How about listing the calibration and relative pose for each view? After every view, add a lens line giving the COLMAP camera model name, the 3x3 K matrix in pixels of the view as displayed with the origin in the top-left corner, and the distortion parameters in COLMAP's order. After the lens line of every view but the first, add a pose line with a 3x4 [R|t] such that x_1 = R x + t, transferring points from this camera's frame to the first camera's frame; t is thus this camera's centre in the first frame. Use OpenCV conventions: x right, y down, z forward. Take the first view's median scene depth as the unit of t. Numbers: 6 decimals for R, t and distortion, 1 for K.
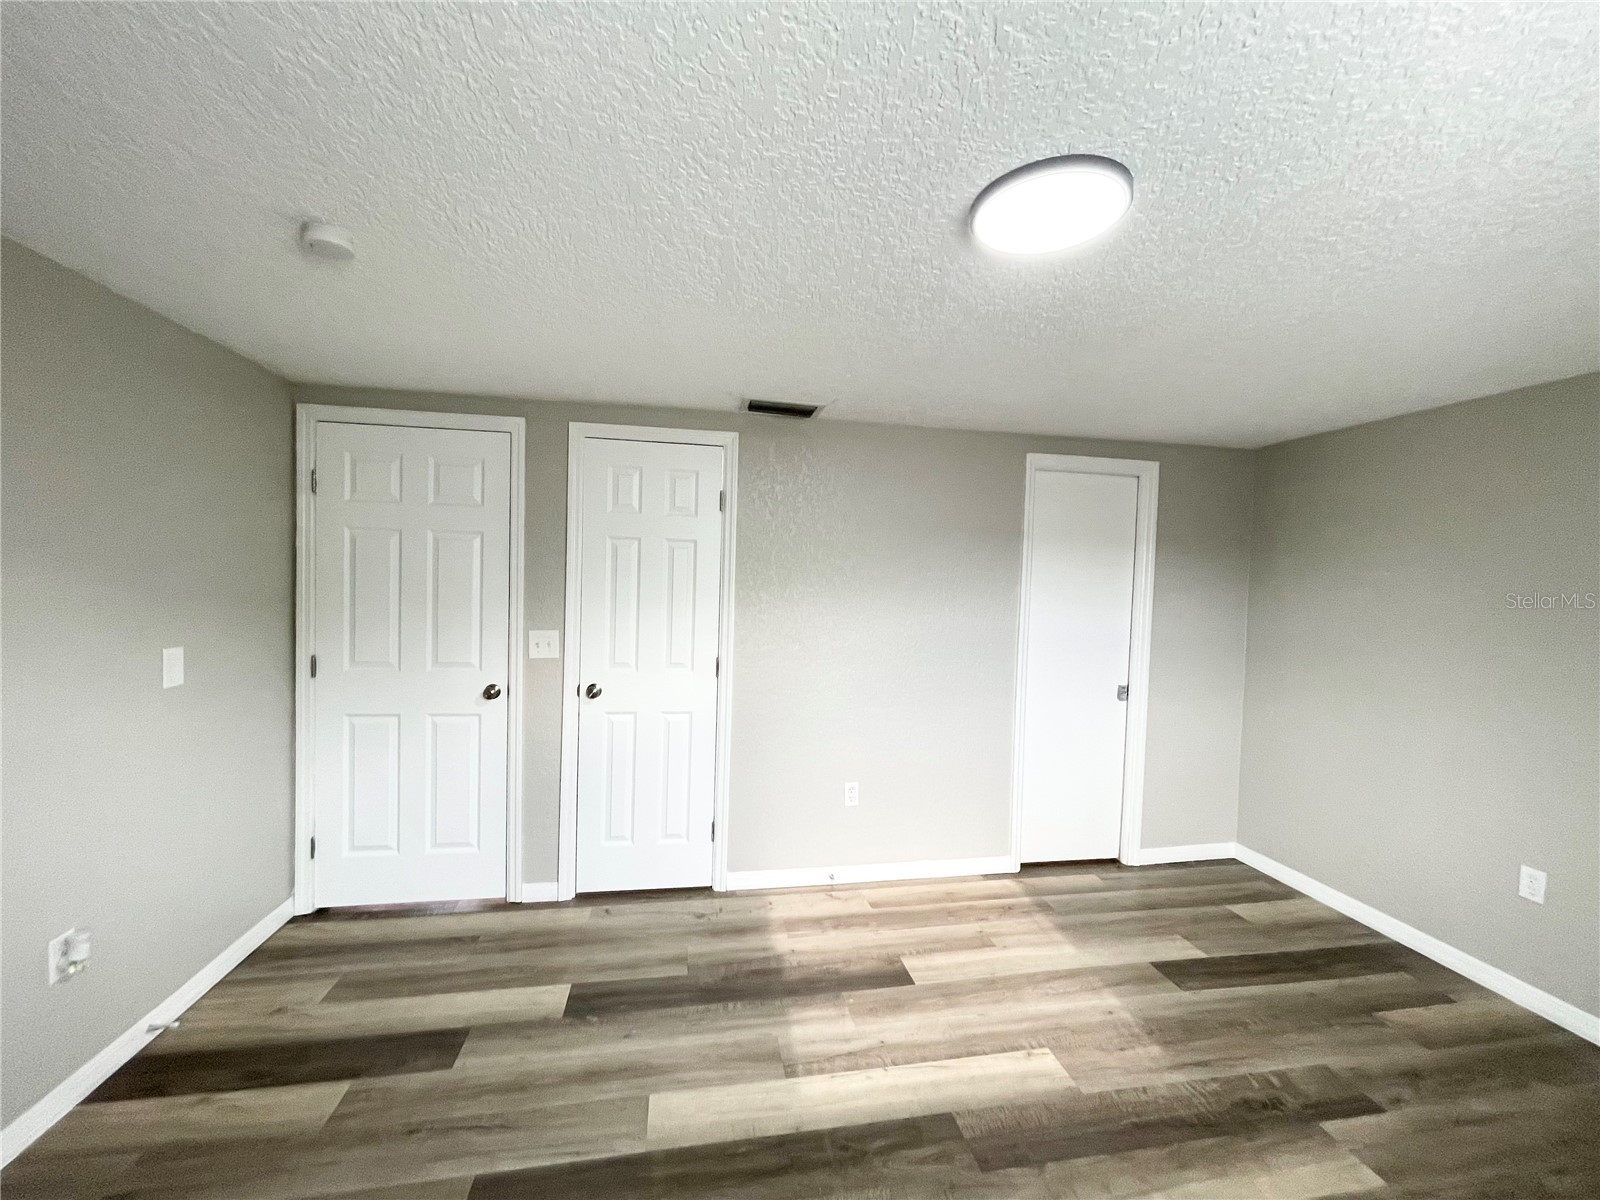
lens RADIAL K [[644.9, 0, 797.4], [0, 644.9, 600.4], [0, 0, 1]] dist [-0.002664, 0.001085]
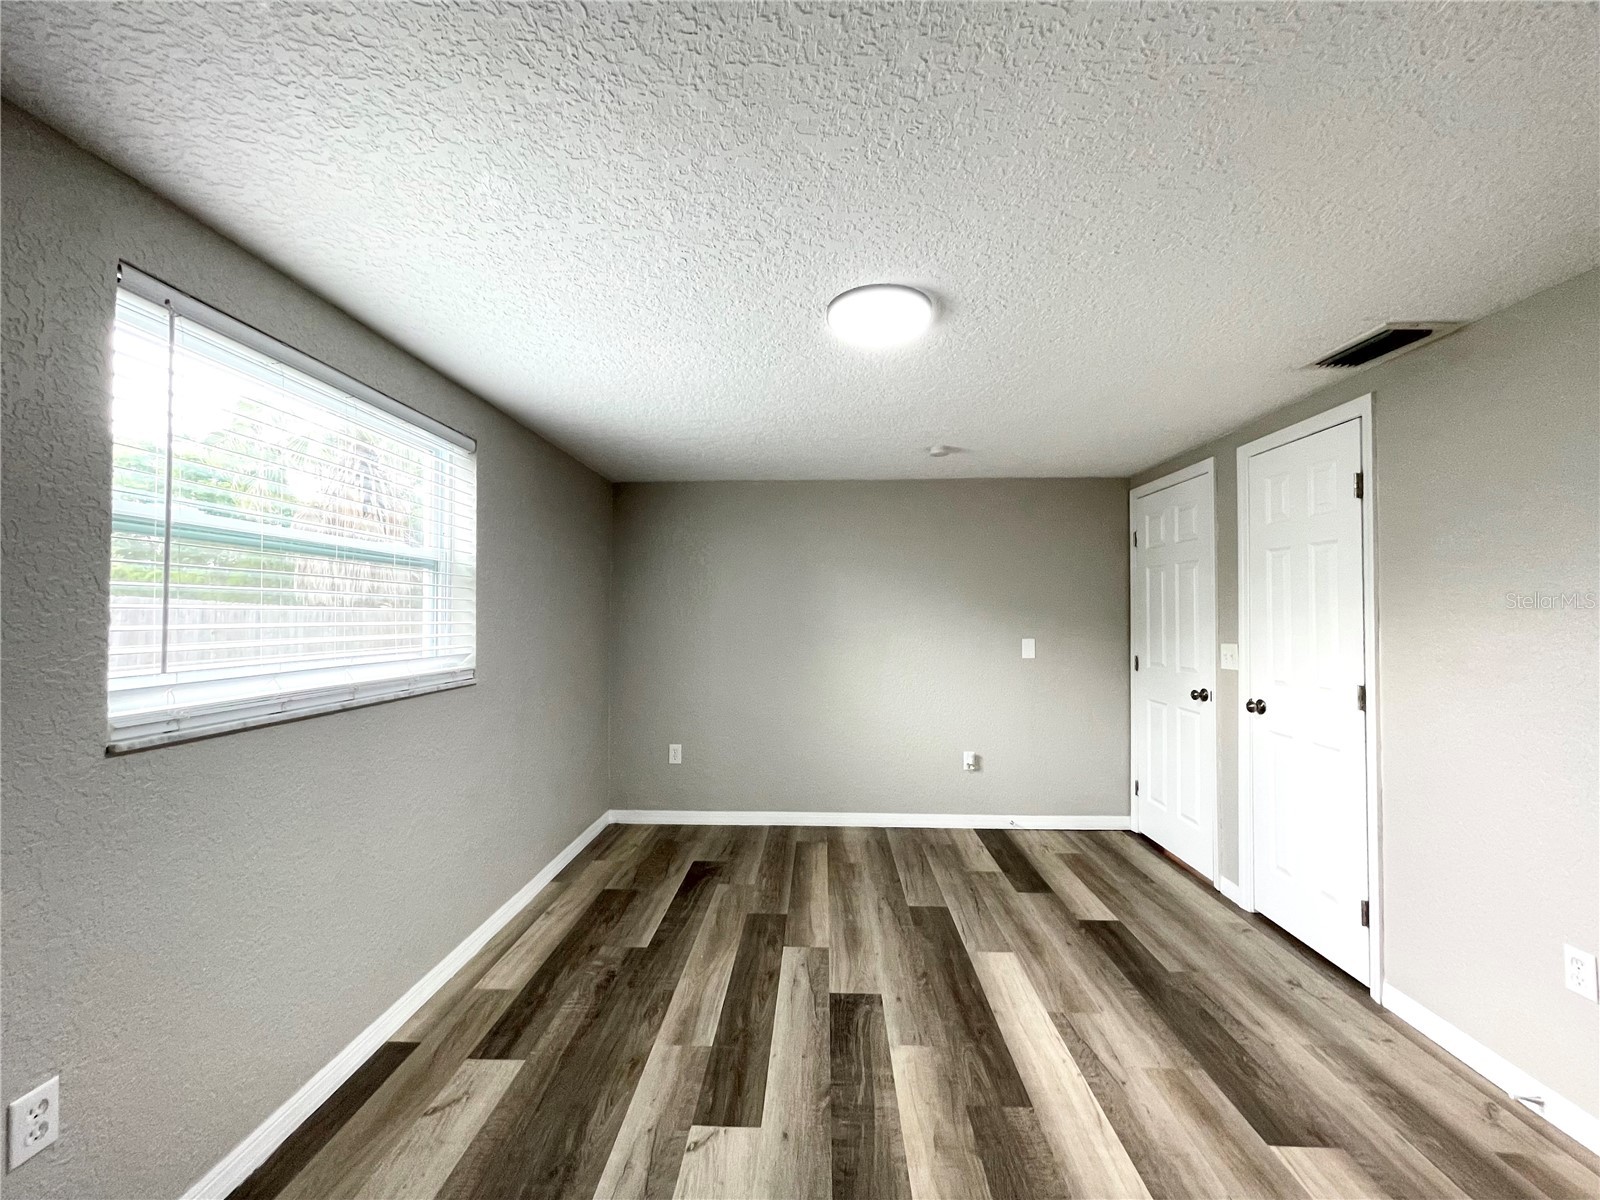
lens RADIAL K [[644.9, 0, 797.4], [0, 644.9, 600.4], [0, 0, 1]] dist [-0.002664, 0.001085]
pose [[-0.211654, -0.045630, -0.976279, 0.937857], [-0.034176, 0.998644, -0.039266, 0.047080], [0.976747, 0.025055, -0.212927, 0.594068]]
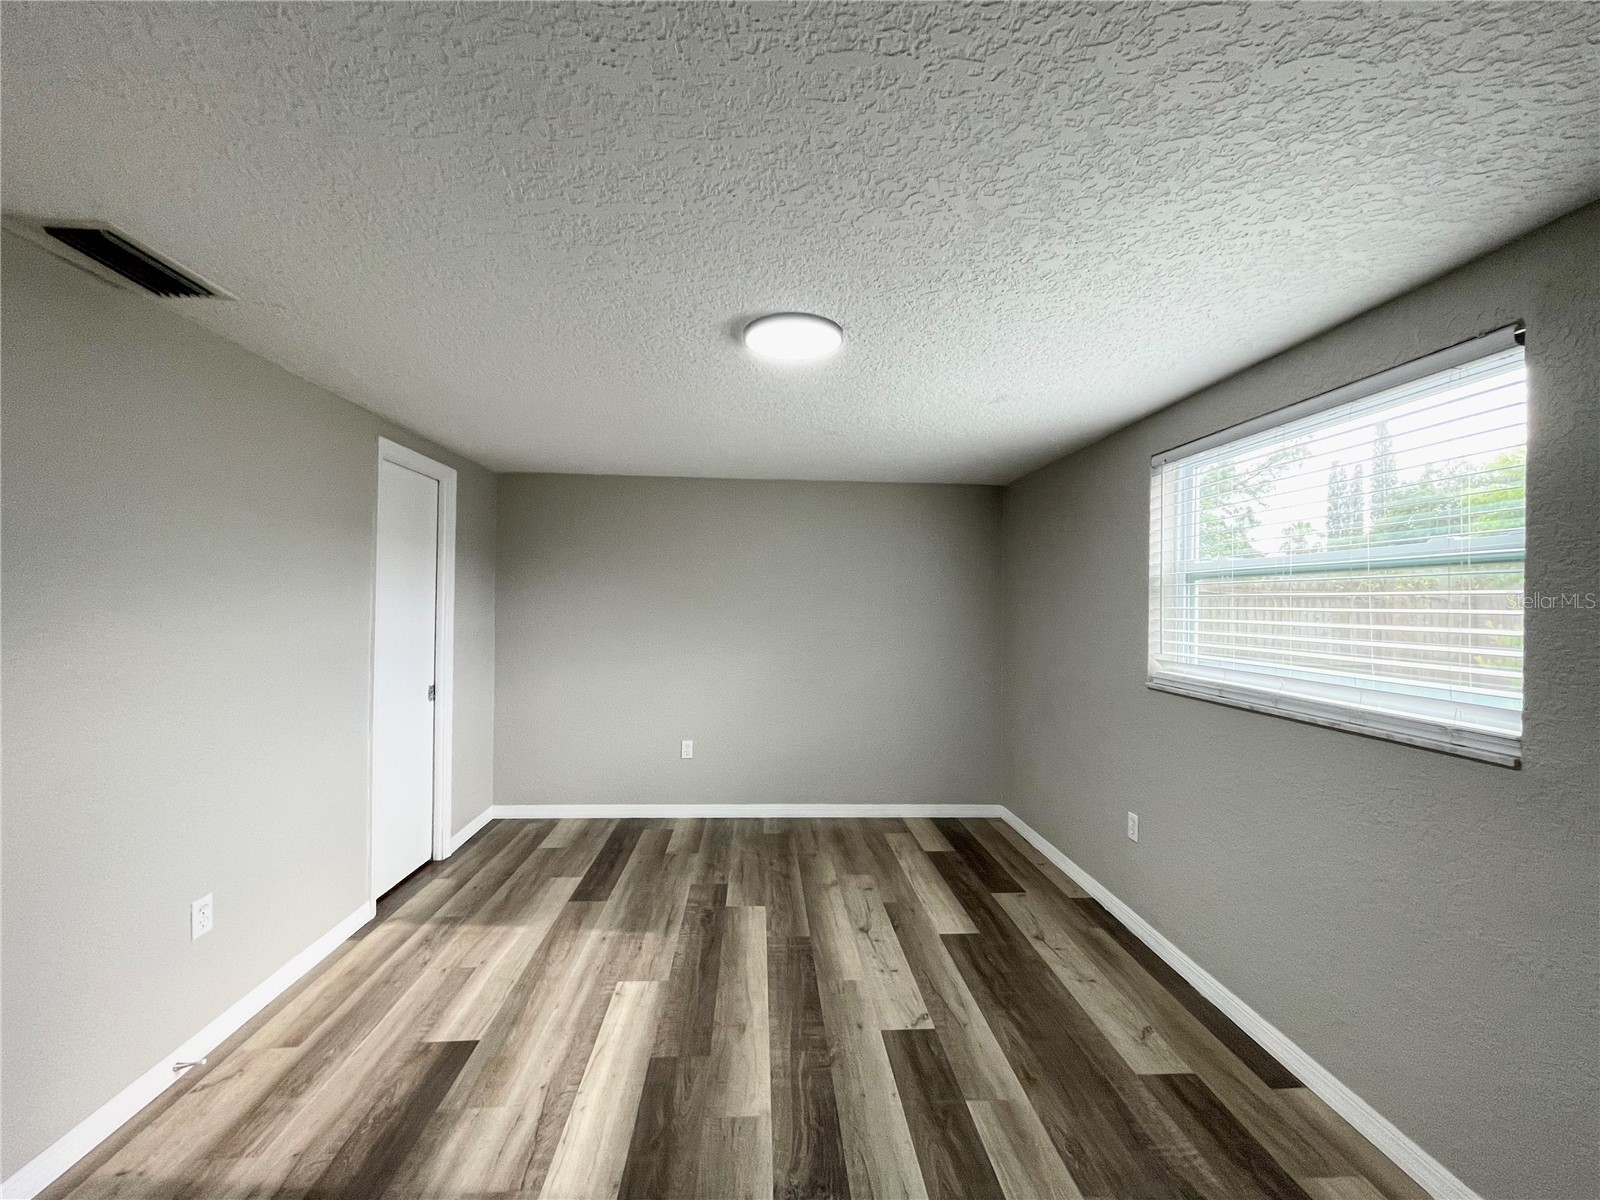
lens RADIAL K [[644.9, 0, 797.4], [0, 644.9, 600.4], [0, 0, 1]] dist [-0.002664, 0.001085]
pose [[0.109564, -0.016831, 0.993837, -0.589506], [0.018211, 0.999723, 0.014924, -0.008402], [-0.993813, 0.016464, 0.109840, 0.432956]]
